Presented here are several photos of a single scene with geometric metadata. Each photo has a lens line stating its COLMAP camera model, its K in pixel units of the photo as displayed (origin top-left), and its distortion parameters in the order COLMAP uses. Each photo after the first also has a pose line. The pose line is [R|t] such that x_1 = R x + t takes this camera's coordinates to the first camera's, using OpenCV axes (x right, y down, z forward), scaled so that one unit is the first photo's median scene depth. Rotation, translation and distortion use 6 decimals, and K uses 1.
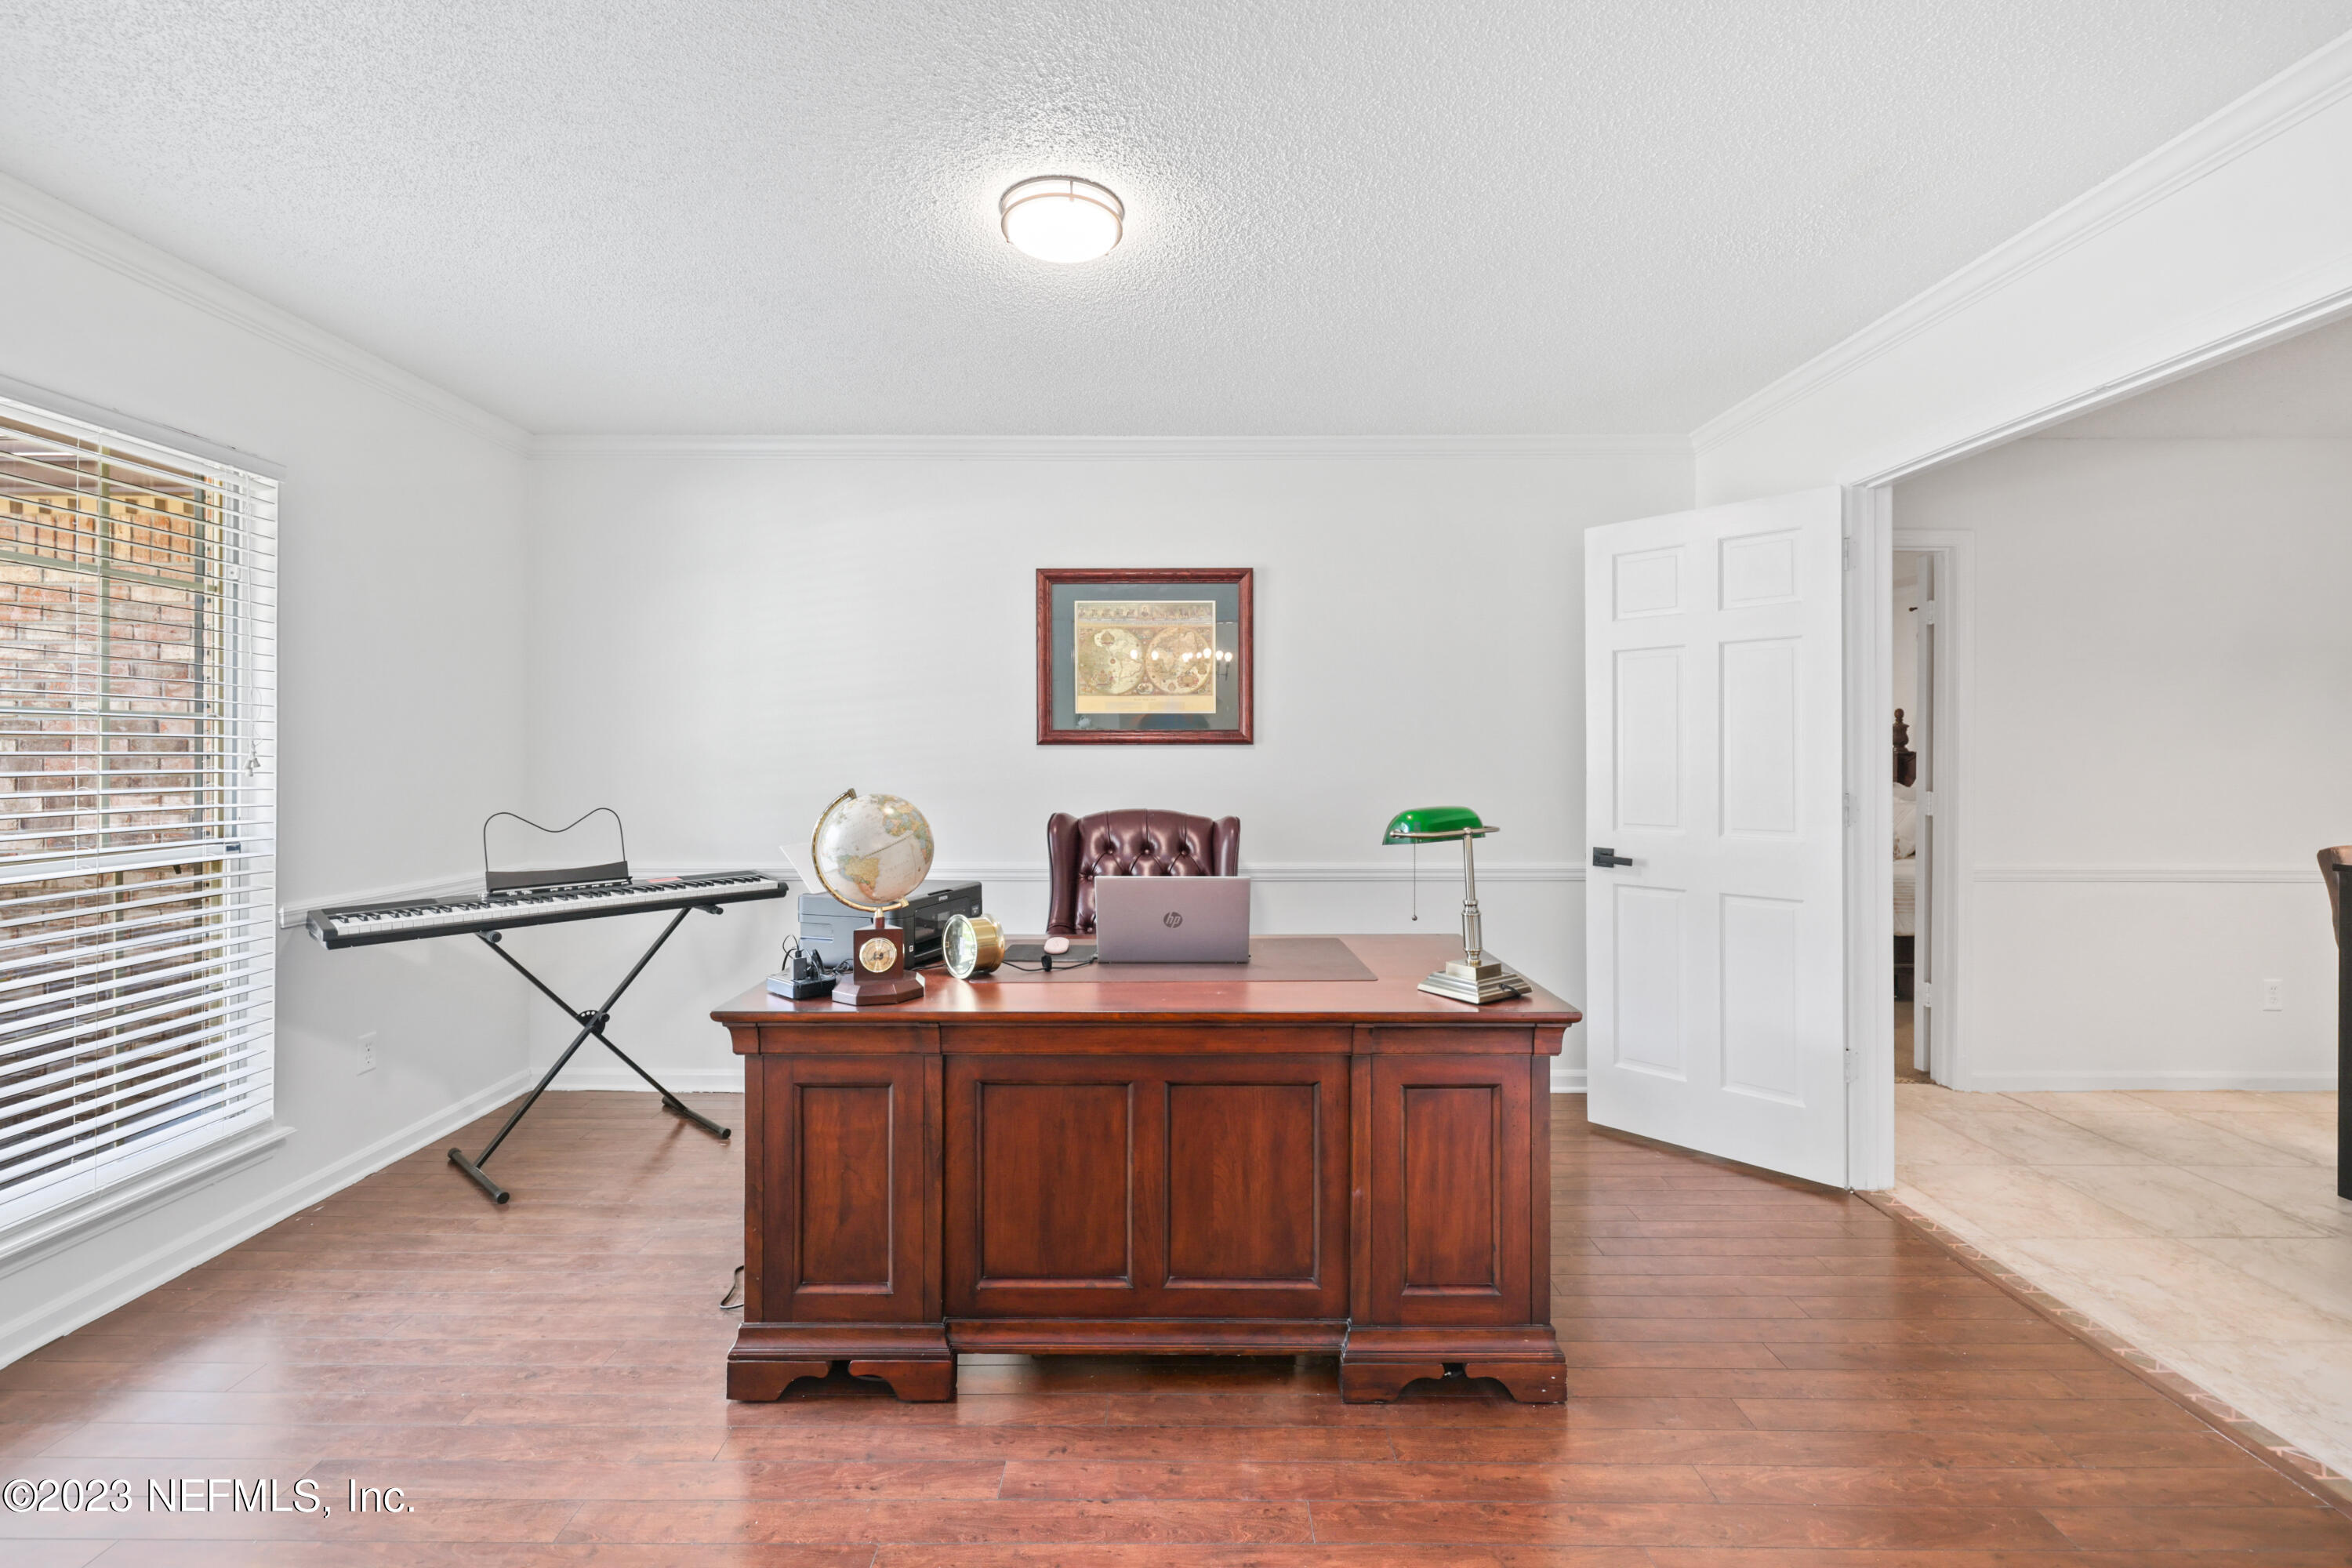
lens RADIAL K [[988.3, 0, 1157.8], [0, 988.3, 734.3], [0, 0, 1]] dist [-0.001921, -0.000319]
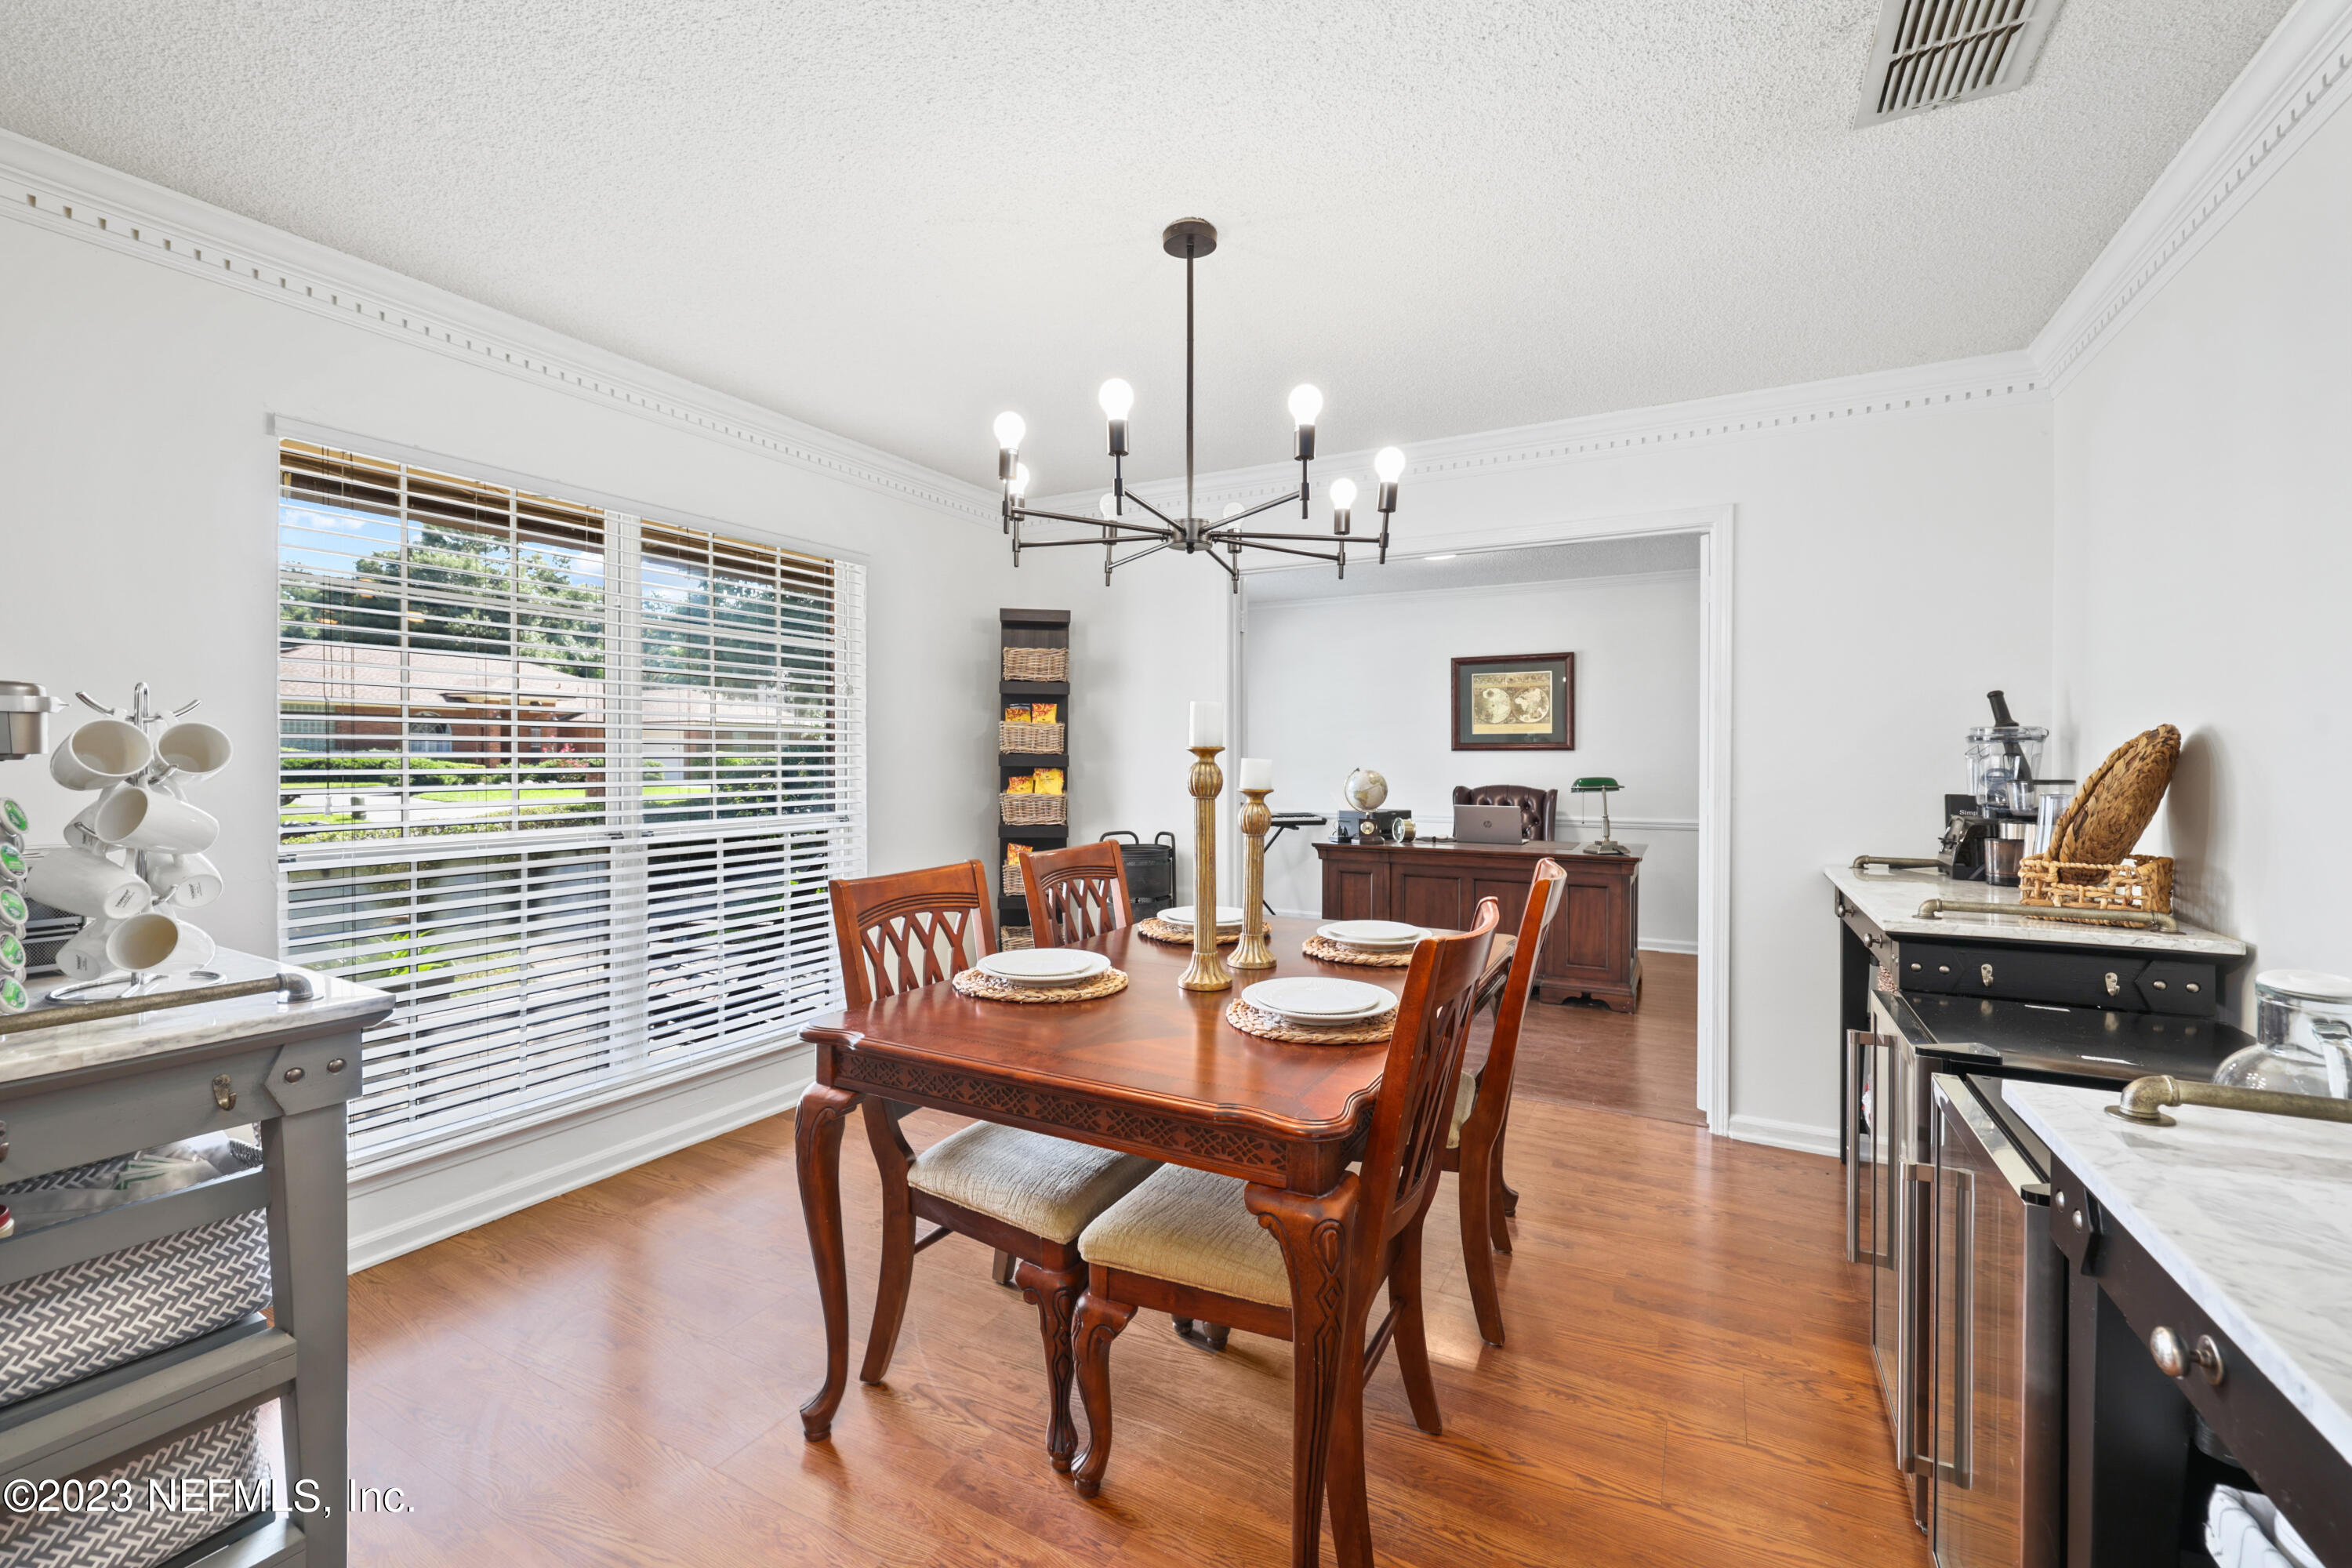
lens RADIAL K [[988.3, 0, 1174.1], [0, 988.3, 761.6], [0, 0, 1]] dist [-0.001921, -0.000319]
pose [[0.886796, 0.008554, -0.462082, 0.296206], [0.004019, 0.999648, 0.026217, -0.020647], [0.462144, -0.025106, 0.886449, -0.979824]]
